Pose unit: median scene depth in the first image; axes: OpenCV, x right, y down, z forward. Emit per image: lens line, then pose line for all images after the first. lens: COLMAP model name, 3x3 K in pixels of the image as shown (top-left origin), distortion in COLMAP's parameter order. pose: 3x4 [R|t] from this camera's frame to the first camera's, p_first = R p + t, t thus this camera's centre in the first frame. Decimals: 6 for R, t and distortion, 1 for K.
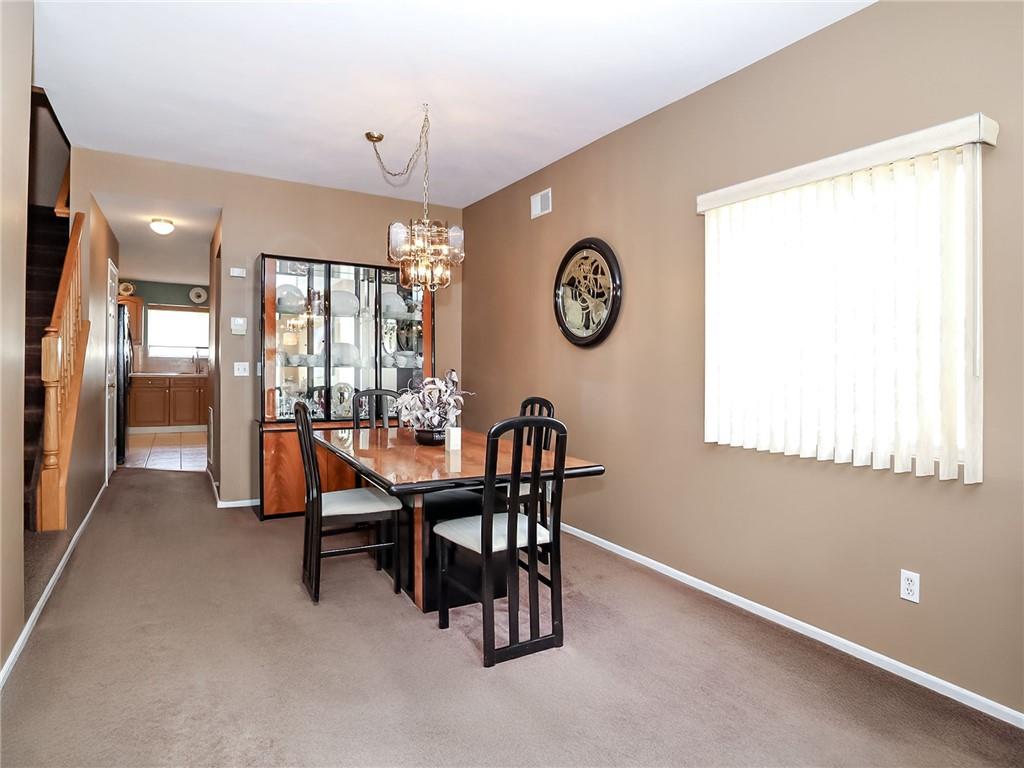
lens RADIAL K [[606.1, 0, 529.9], [0, 606.1, 357.6], [0, 0, 1]] dist [-0.007453, -0.001357]
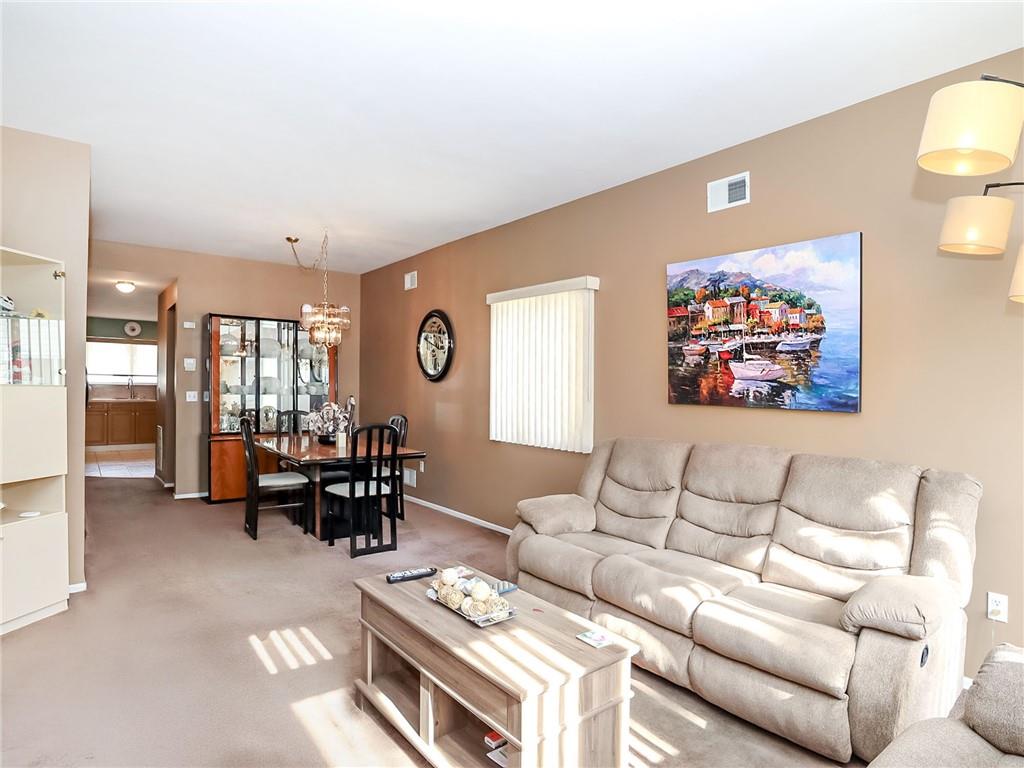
lens RADIAL K [[641.8, 0, 511.8], [0, 641.8, 369.0], [0, 0, 1]] dist [-0.002105, -0.000173]
pose [[0.997230, -0.001778, 0.074352, 0.151193], [0.002895, 0.999884, -0.014921, -0.021786], [-0.074317, 0.015095, 0.997120, -0.560971]]
